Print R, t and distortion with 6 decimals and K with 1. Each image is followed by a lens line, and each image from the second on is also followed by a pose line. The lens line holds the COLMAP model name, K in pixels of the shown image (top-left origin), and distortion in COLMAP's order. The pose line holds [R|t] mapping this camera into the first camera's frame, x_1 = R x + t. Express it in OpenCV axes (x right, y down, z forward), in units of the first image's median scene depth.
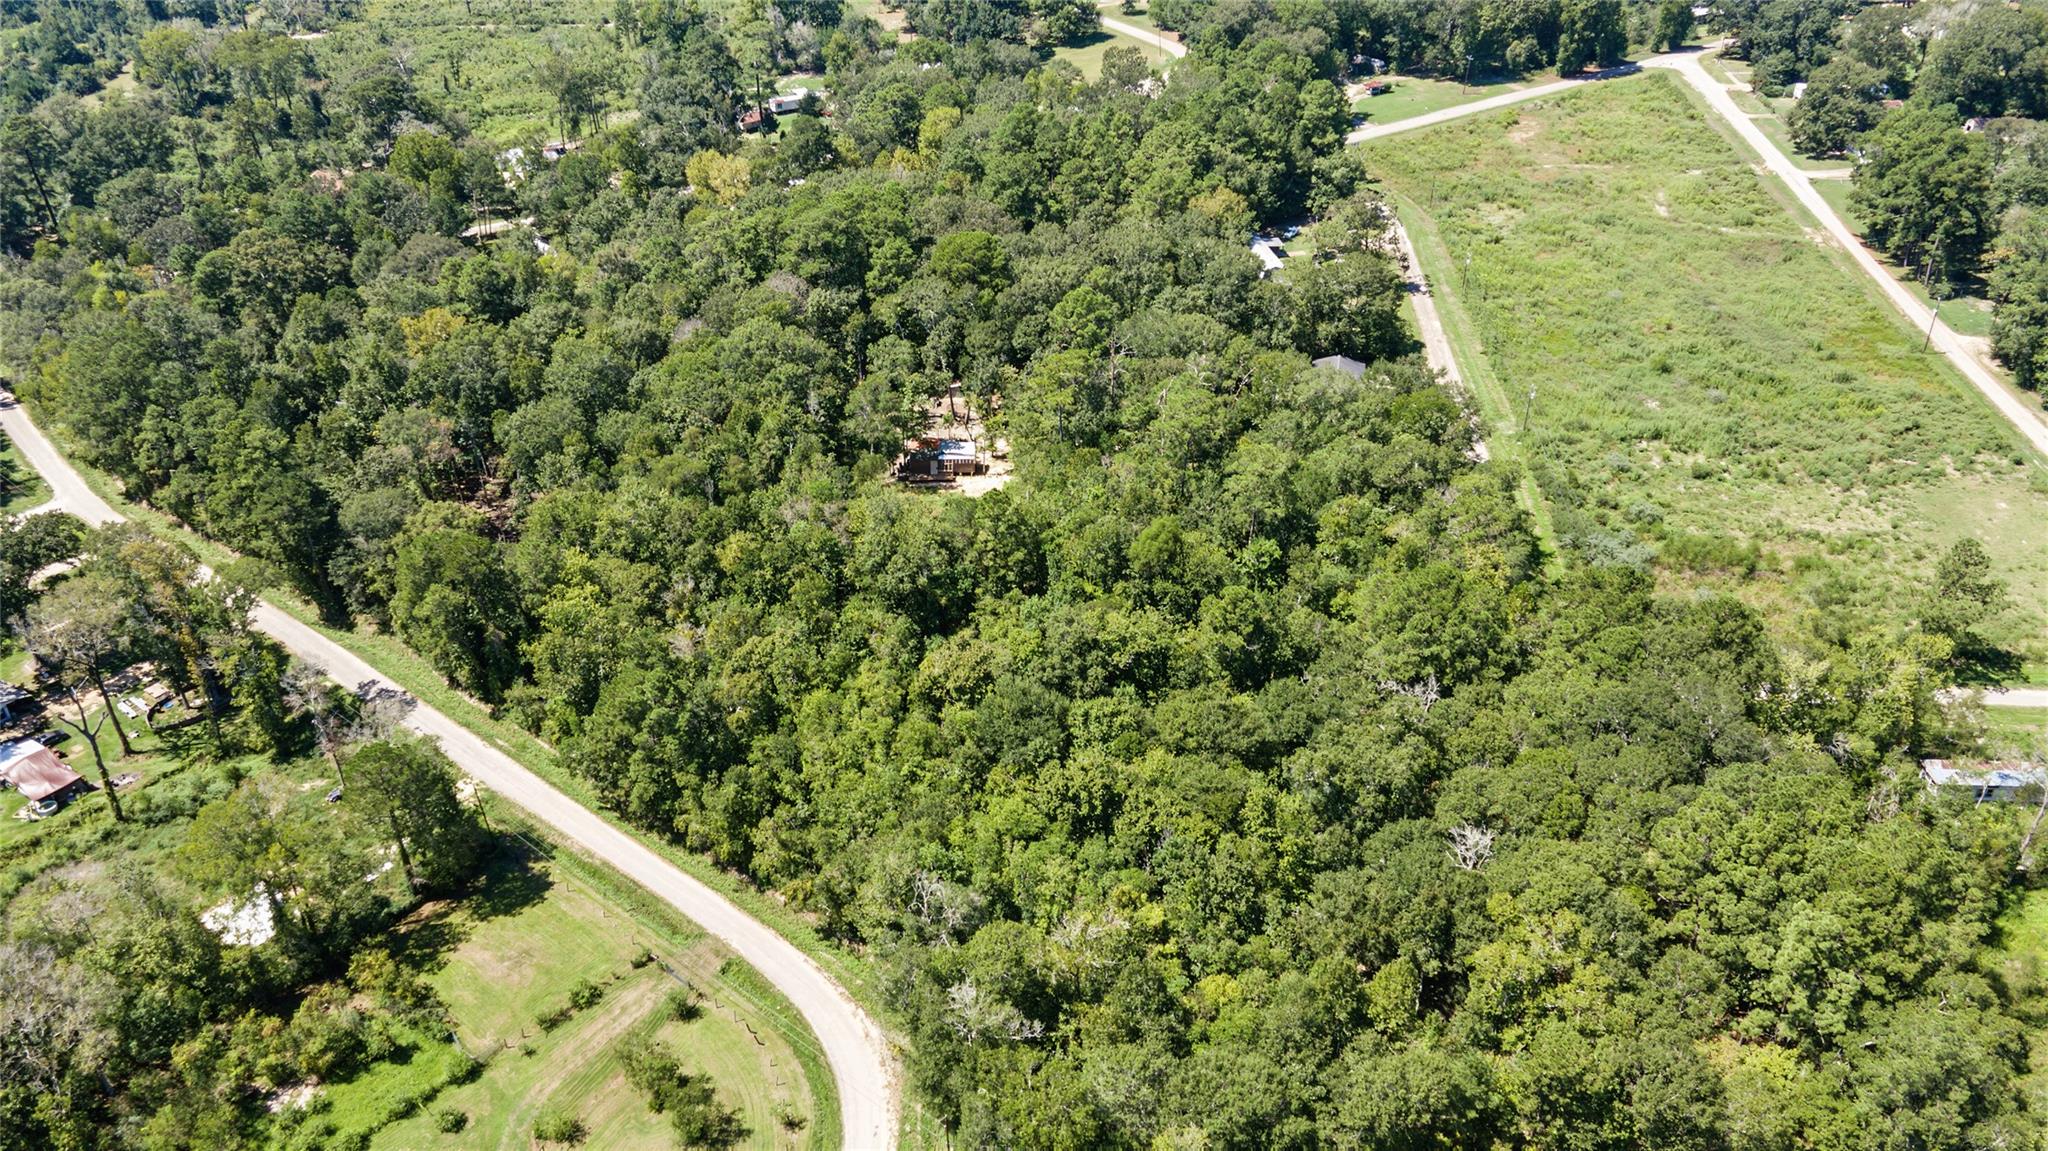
lens RADIAL K [[1502.3, 0, 1033.5], [0, 1502.3, 577.1], [0, 0, 1]] dist [0.037172, 0.026256]
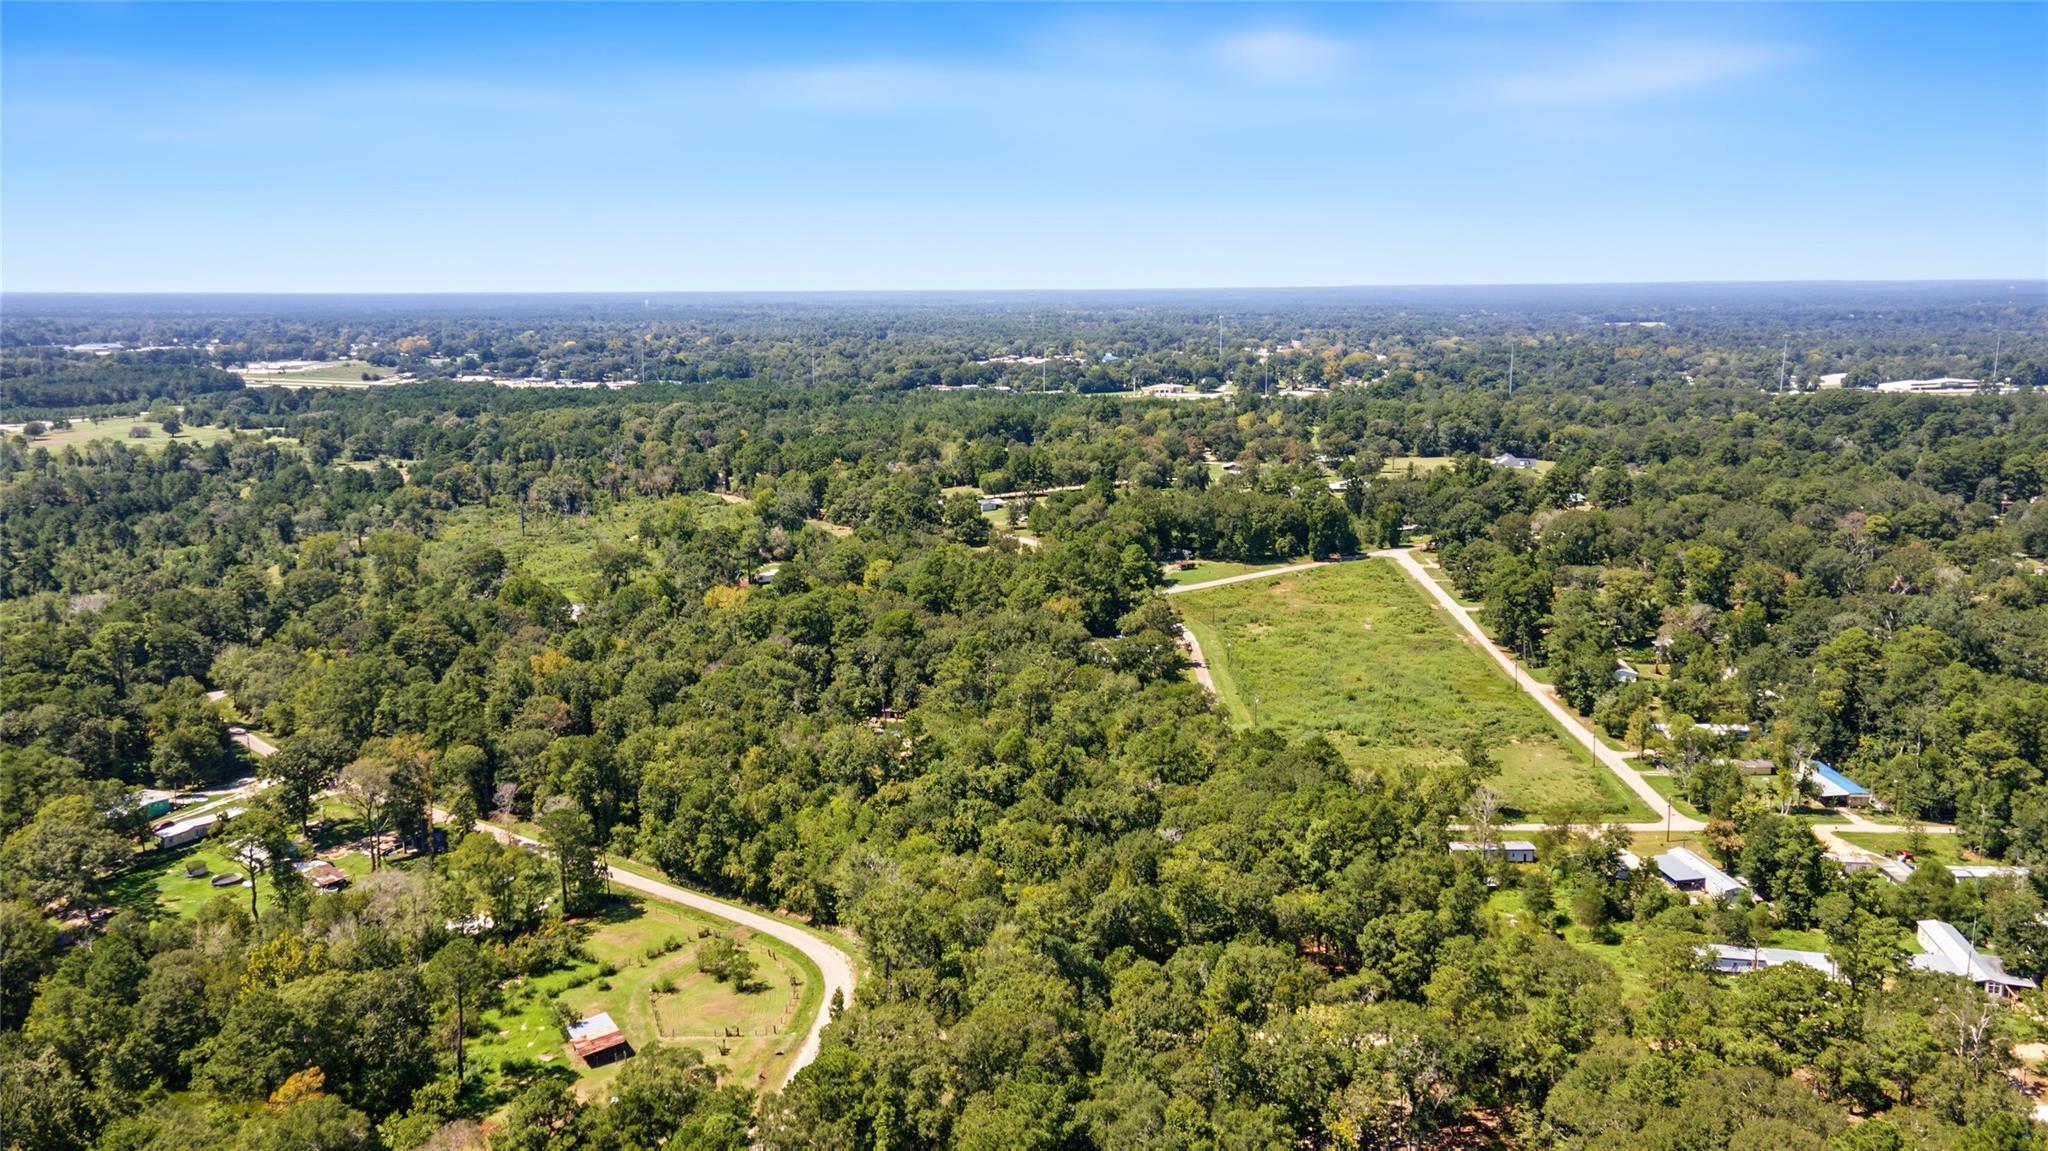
lens RADIAL K [[1502.3, 0, 1021.9], [0, 1502.3, 573.5], [0, 0, 1]] dist [0.037172, 0.026256]
pose [[0.998973, -0.002250, 0.045250, 0.014929], [0.018958, 0.927884, -0.372386, 0.308823], [-0.041148, 0.372862, 0.926974, -0.449591]]
